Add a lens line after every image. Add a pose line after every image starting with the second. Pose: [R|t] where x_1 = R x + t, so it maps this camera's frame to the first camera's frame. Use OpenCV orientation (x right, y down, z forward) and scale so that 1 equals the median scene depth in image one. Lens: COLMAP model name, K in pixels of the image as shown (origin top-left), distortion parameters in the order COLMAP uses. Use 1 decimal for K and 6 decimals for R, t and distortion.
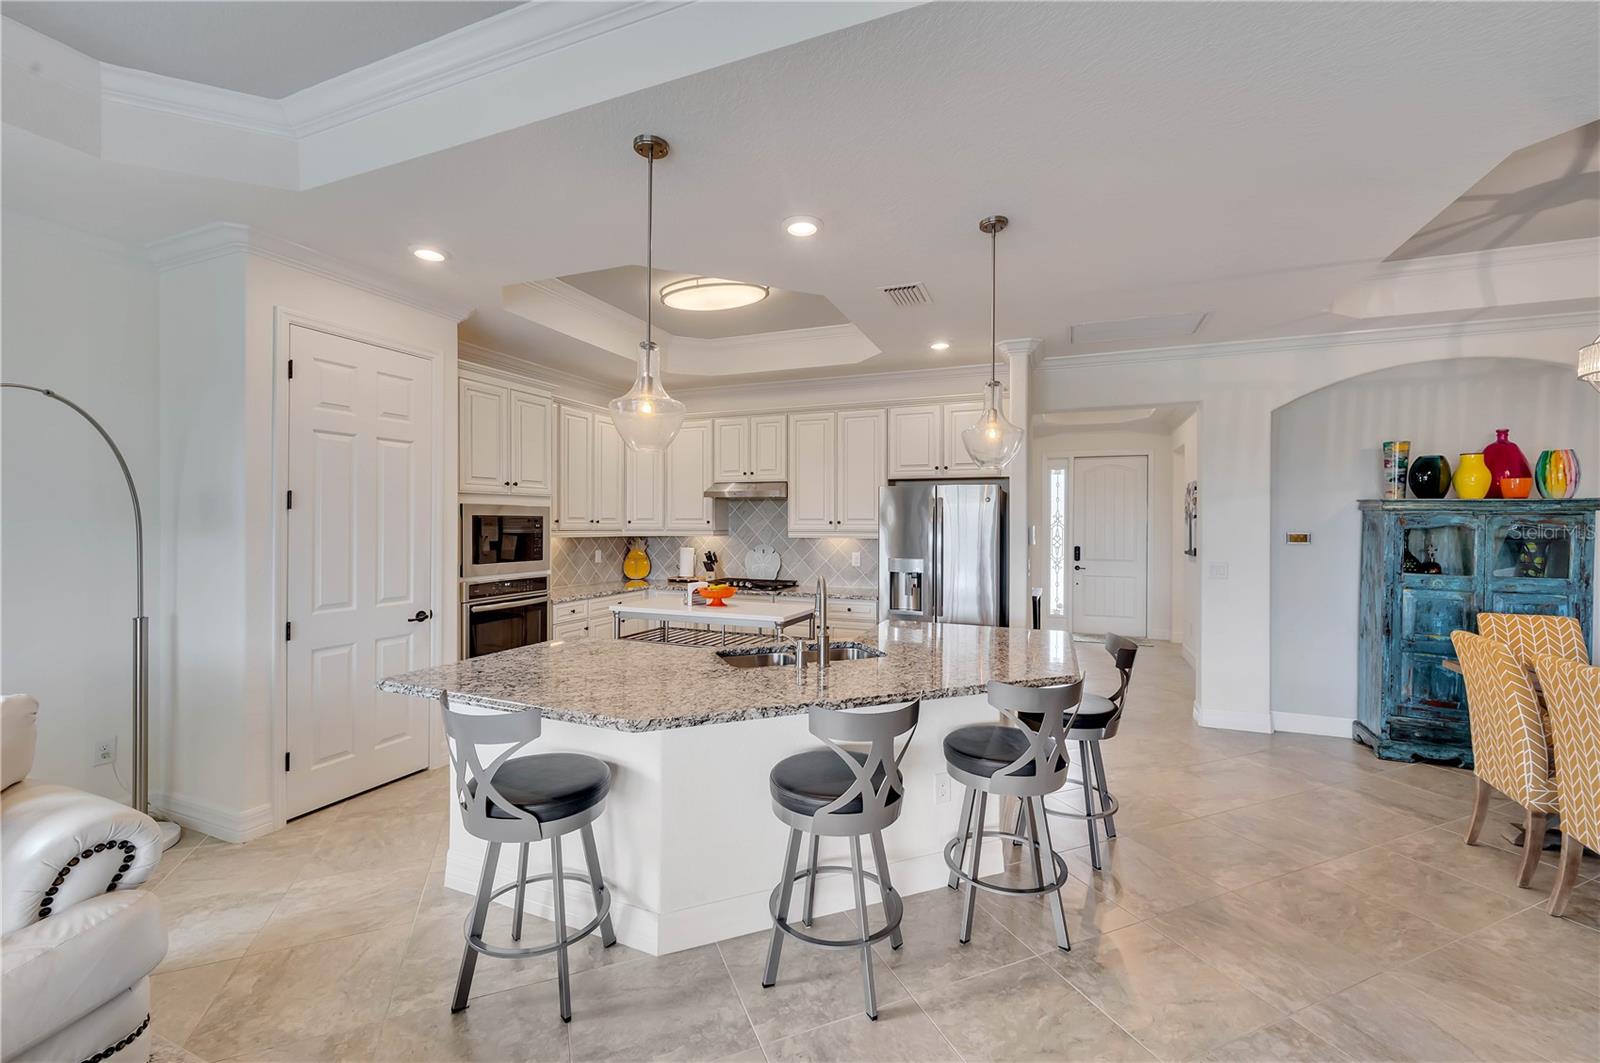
lens RADIAL K [[646.8, 0, 798.0], [0, 646.8, 523.6], [0, 0, 1]] dist [-0.000379, 0.000177]
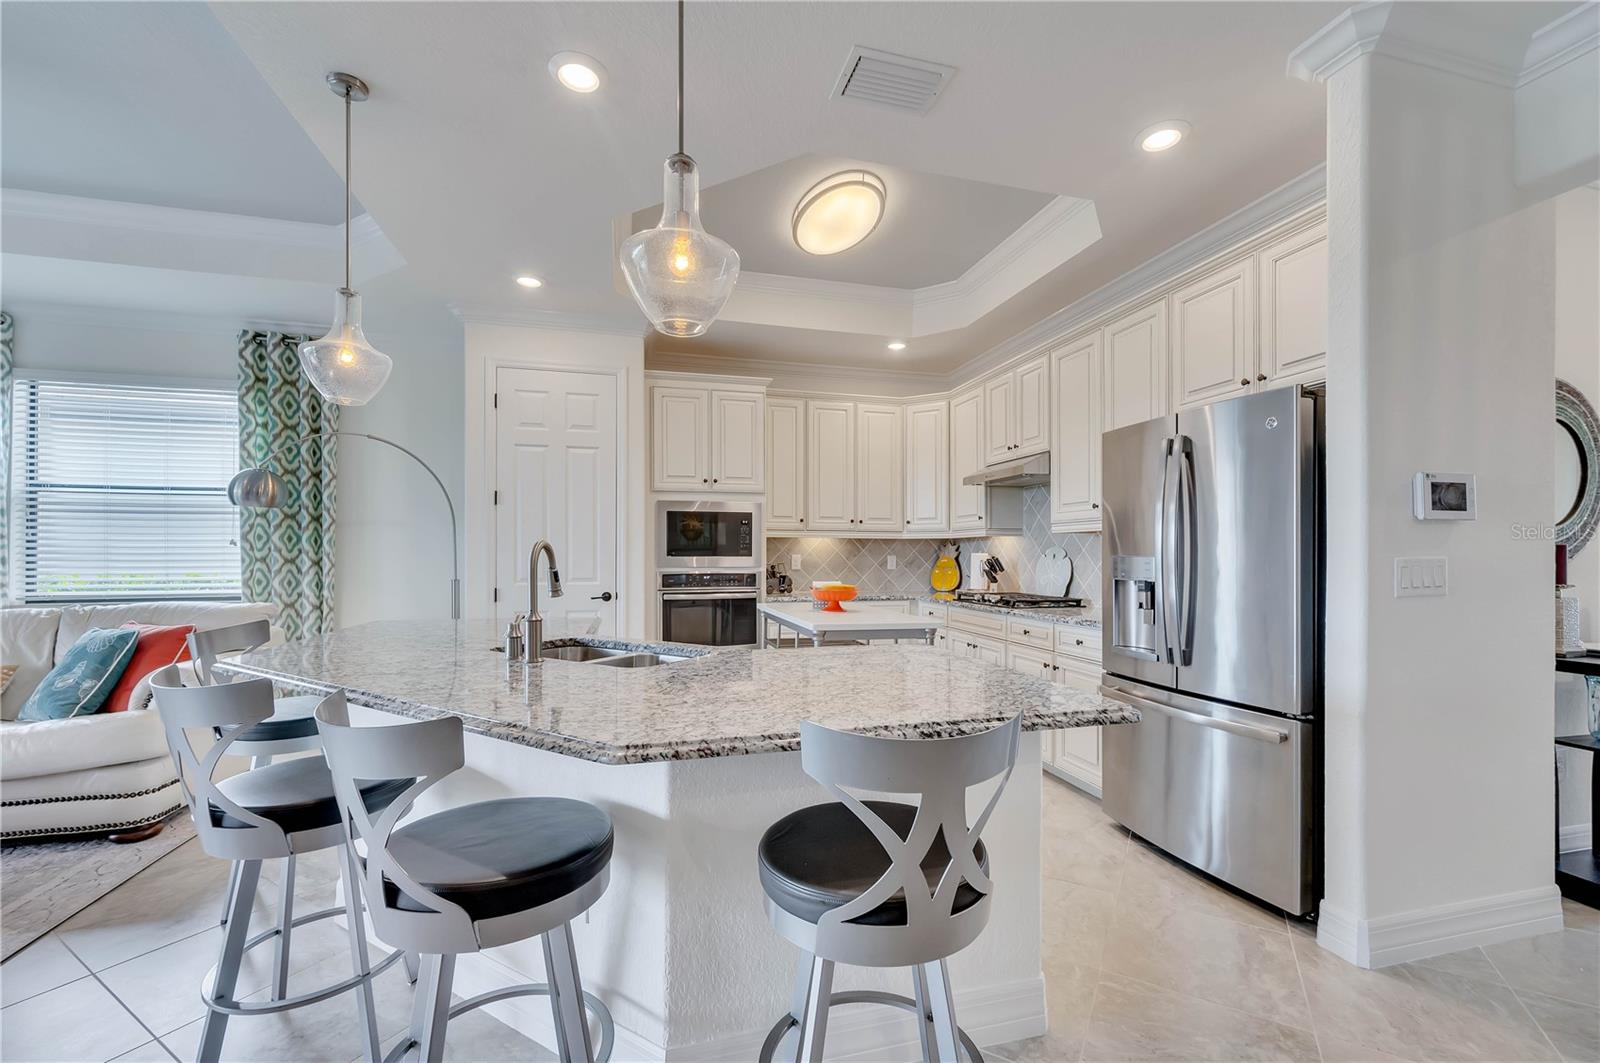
lens RADIAL K [[659.8, 0, 800.0], [0, 659.8, 556.0], [0, 0, 1]] dist [-0.001225, -0.000019]
pose [[0.603717, -0.001450, -0.797197, 0.521446], [-0.001183, 0.999996, -0.002715, 0.066162], [0.797198, 0.002582, 0.603713, 0.507314]]
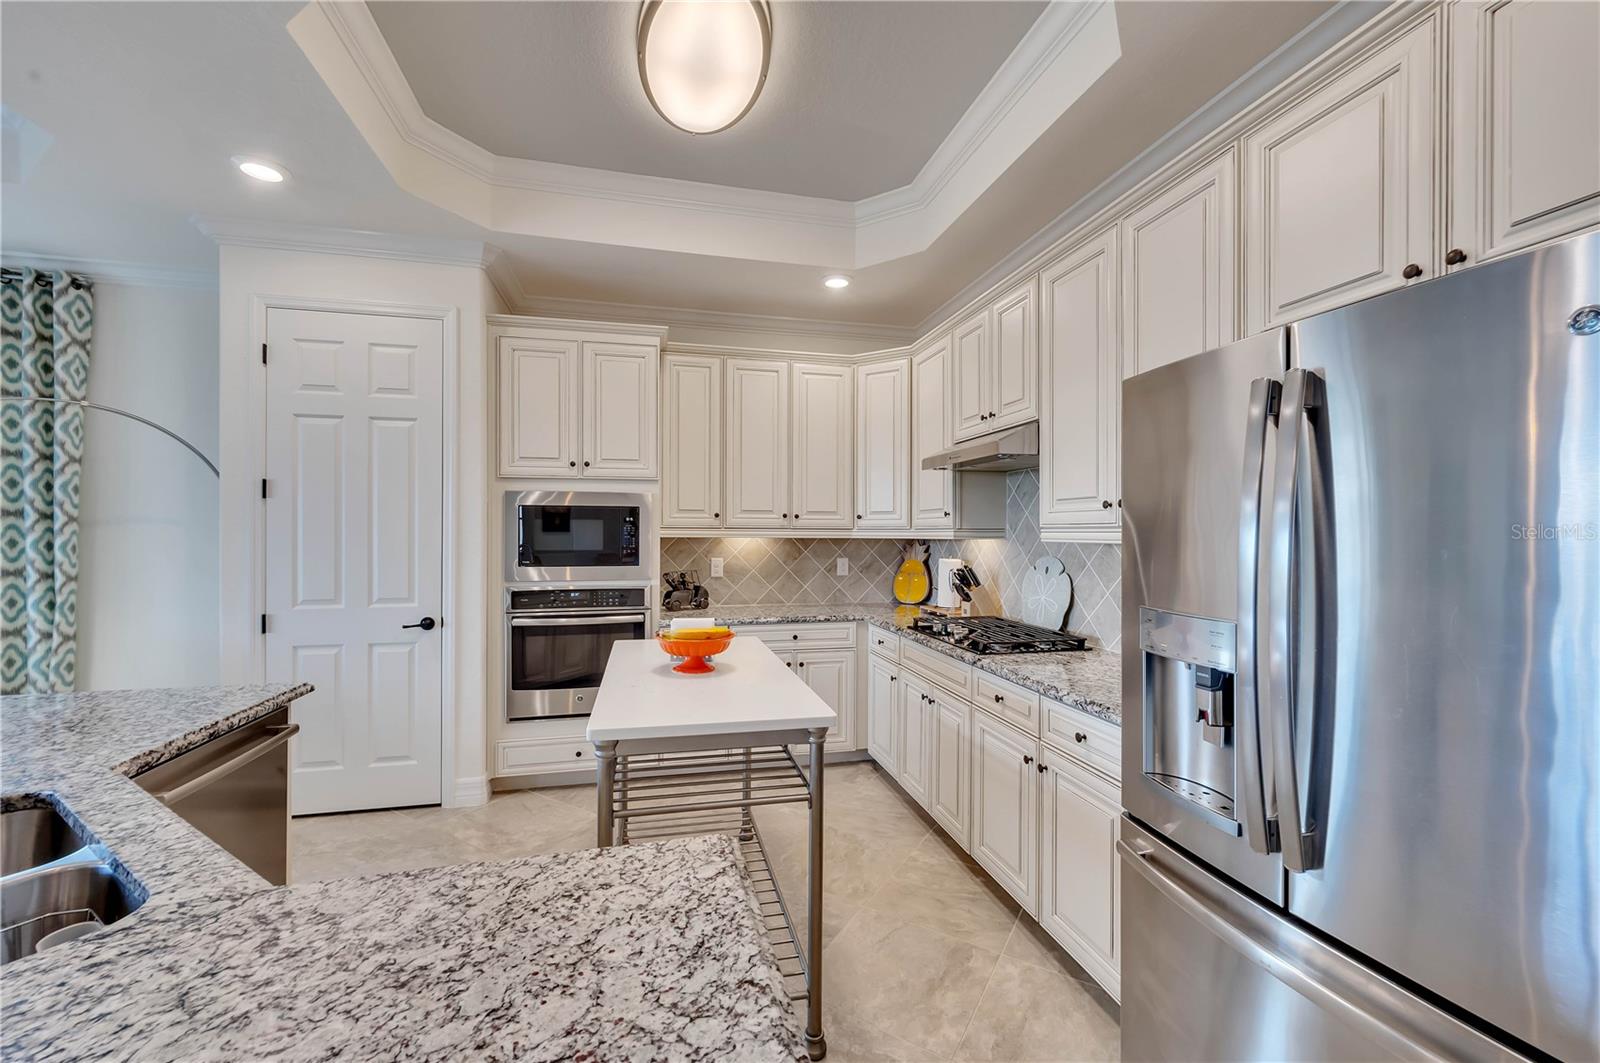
lens RADIAL K [[640.4, 0, 797.9], [0, 640.4, 534.1], [0, 0, 1]] dist [0.001741, 0.000271]
pose [[0.585673, -0.000151, -0.810548, 0.347796], [-0.001797, 0.999997, -0.001484, 0.023729], [0.810546, 0.002326, 0.585671, 0.815985]]
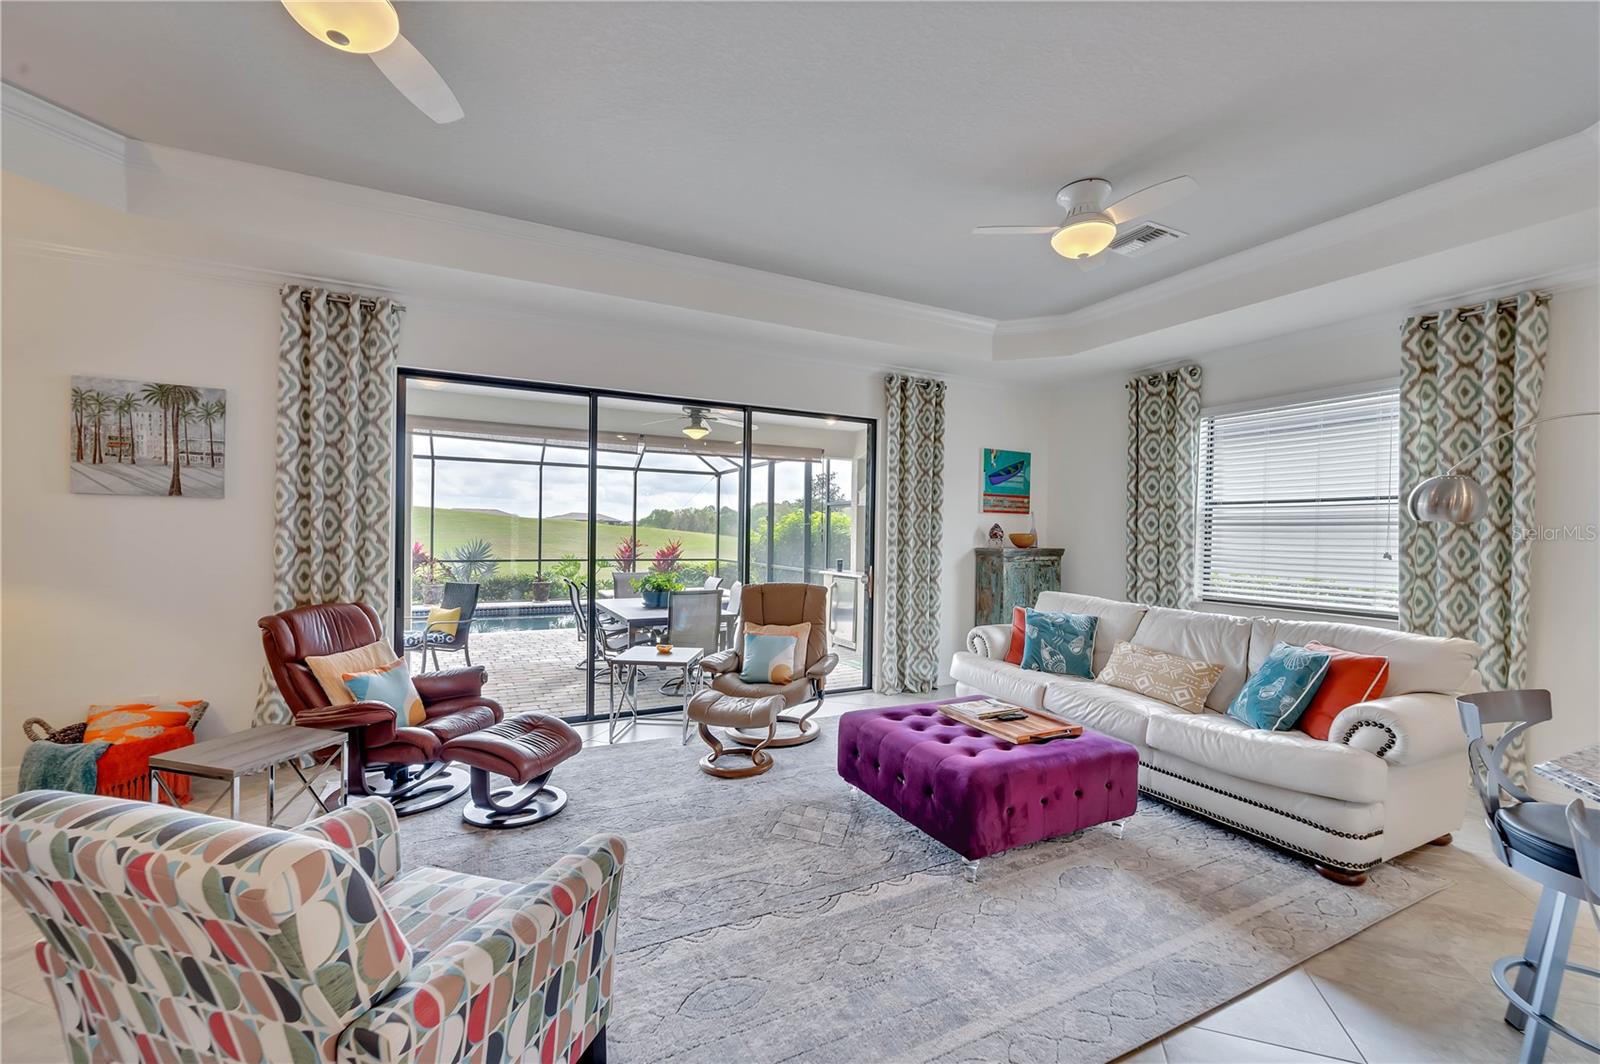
lens RADIAL K [[648.4, 0, 799.5], [0, 648.4, 539.8], [0, 0, 1]] dist [0.000007, 0.000094]
pose [[-0.650913, -0.007012, -0.759120, 0.407808], [-0.020578, 0.999753, 0.008410, 0.027978], [0.758873, 0.021095, -0.650896, 0.381248]]
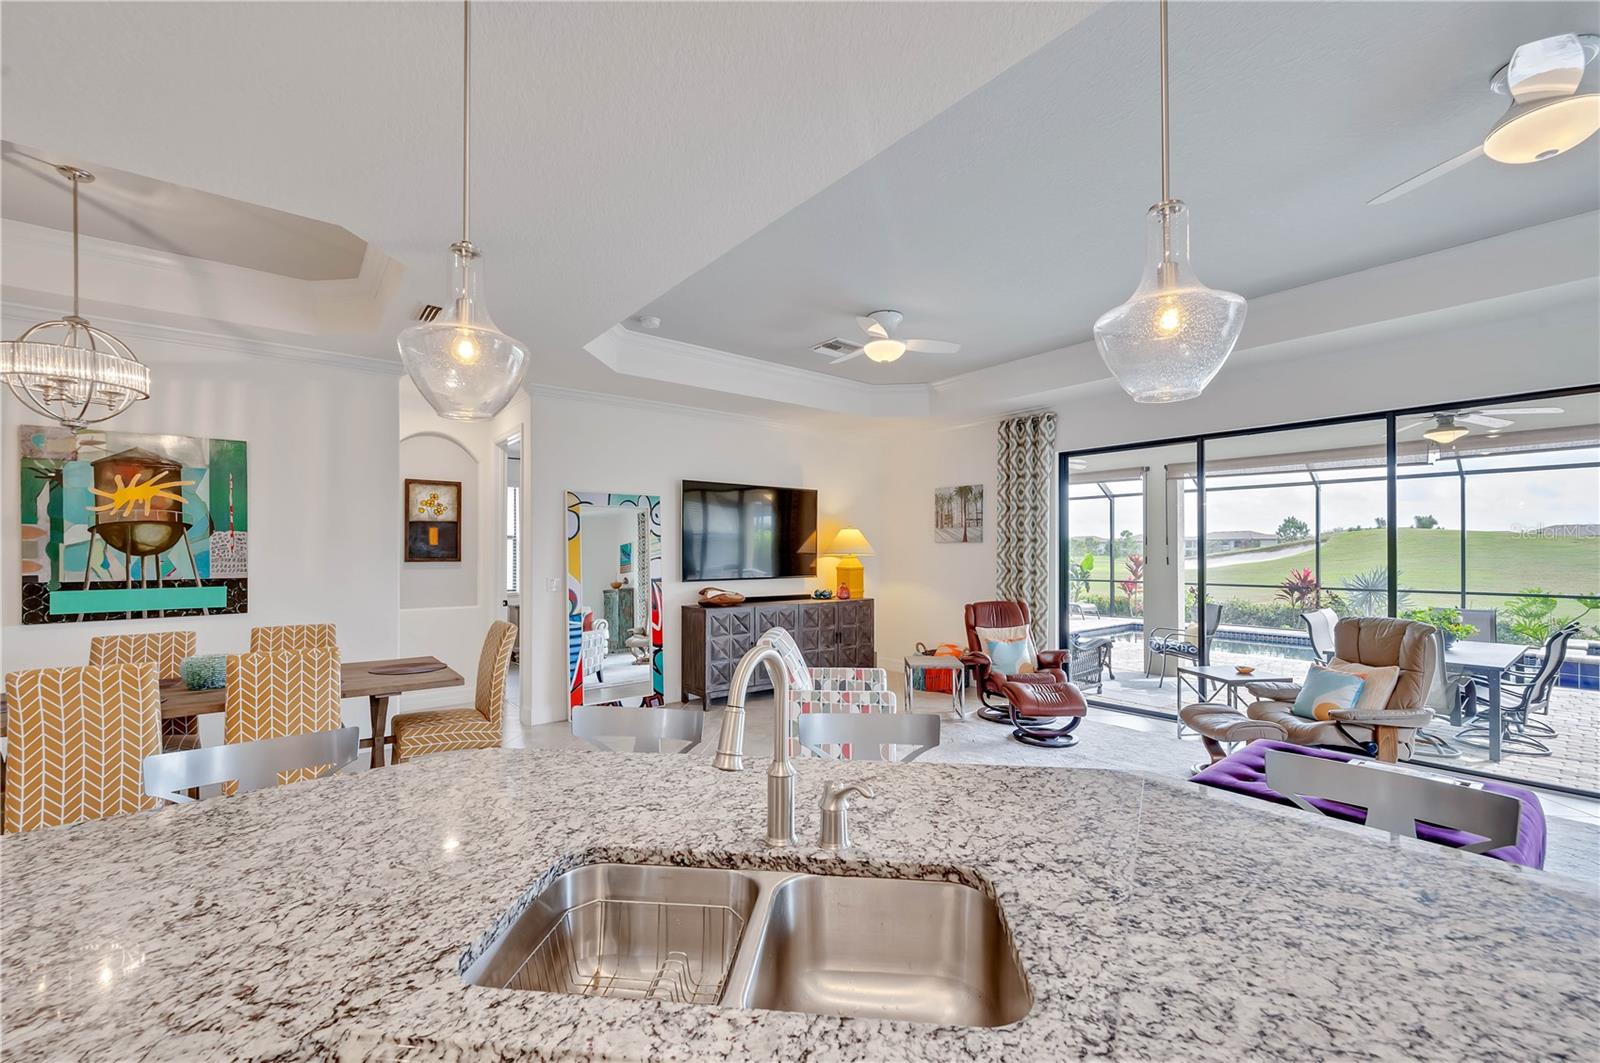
lens RADIAL K [[657.0, 0, 800.3], [0, 657.0, 549.1], [0, 0, 1]] dist [0.003275, 0.000387]
pose [[-0.881764, -0.003024, 0.471682, -0.119175], [-0.002683, 0.999995, 0.001395, 0.011900], [-0.471684, -0.000036, -0.881768, 0.893420]]
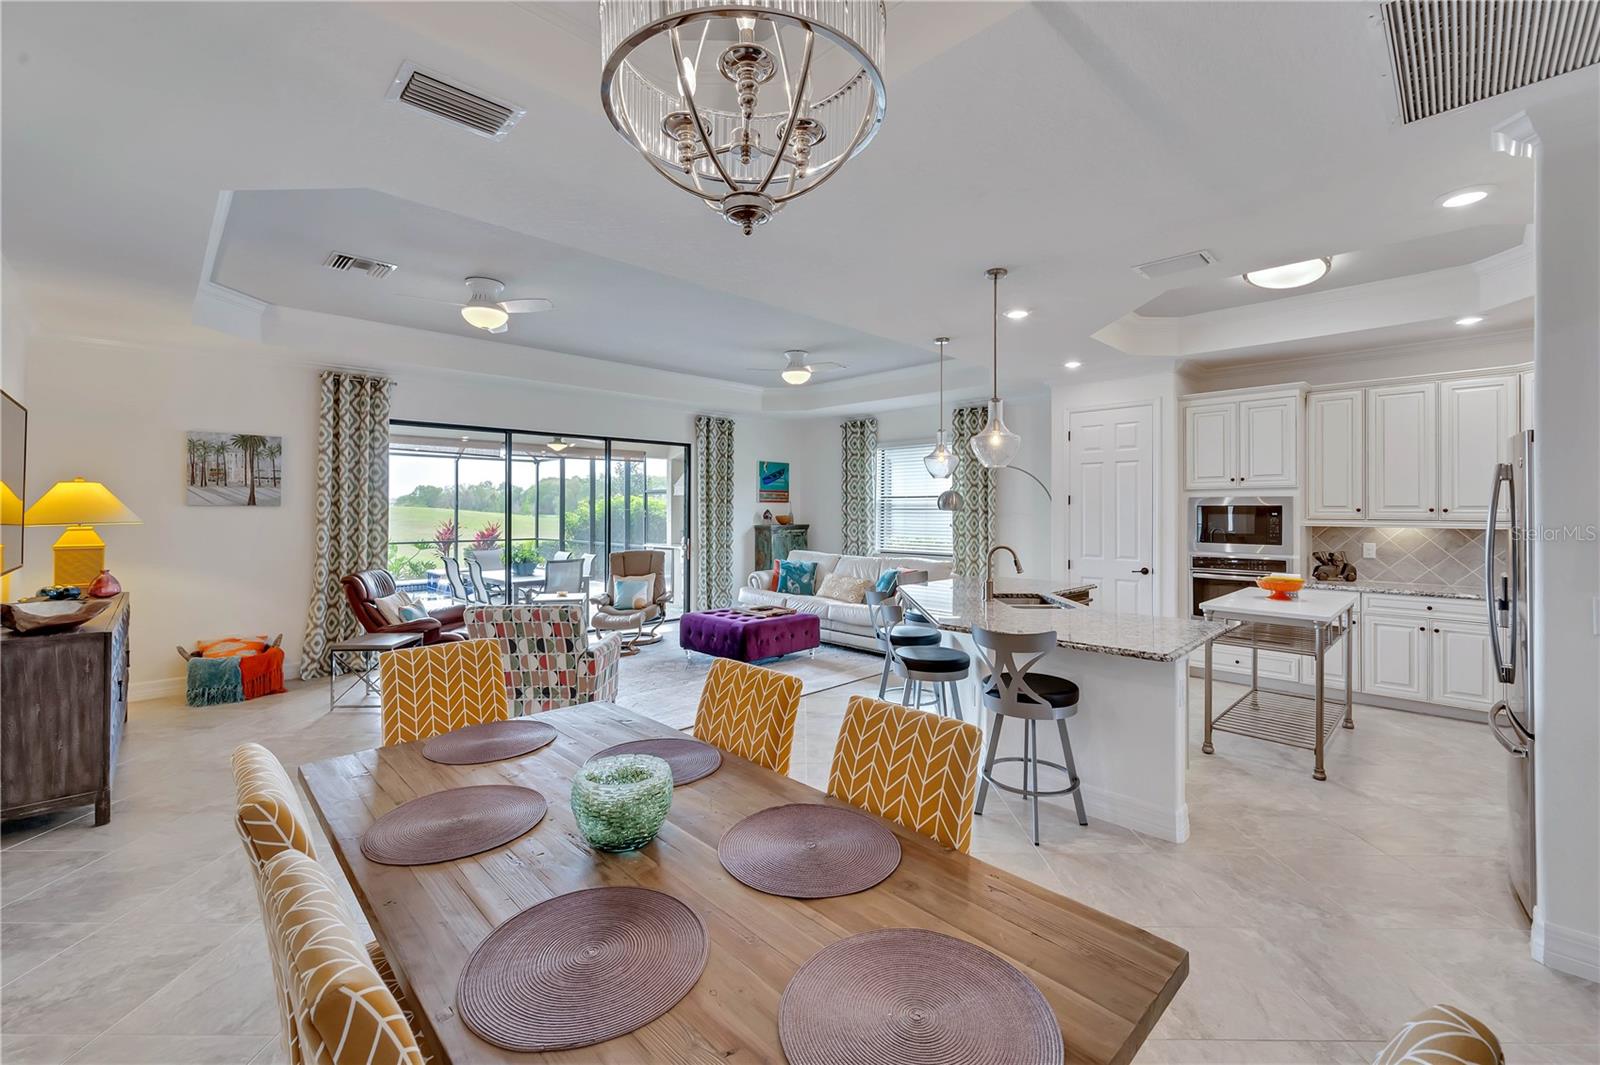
lens RADIAL K [[655.0, 0, 801.4], [0, 655.0, 506.8], [0, 0, 1]] dist [-0.001118, 0.000142]
pose [[-0.387561, -0.008710, -0.921803, 1.087682], [-0.004336, 0.999962, -0.007625, 0.003073], [0.921834, 0.001042, -0.387584, 0.767796]]
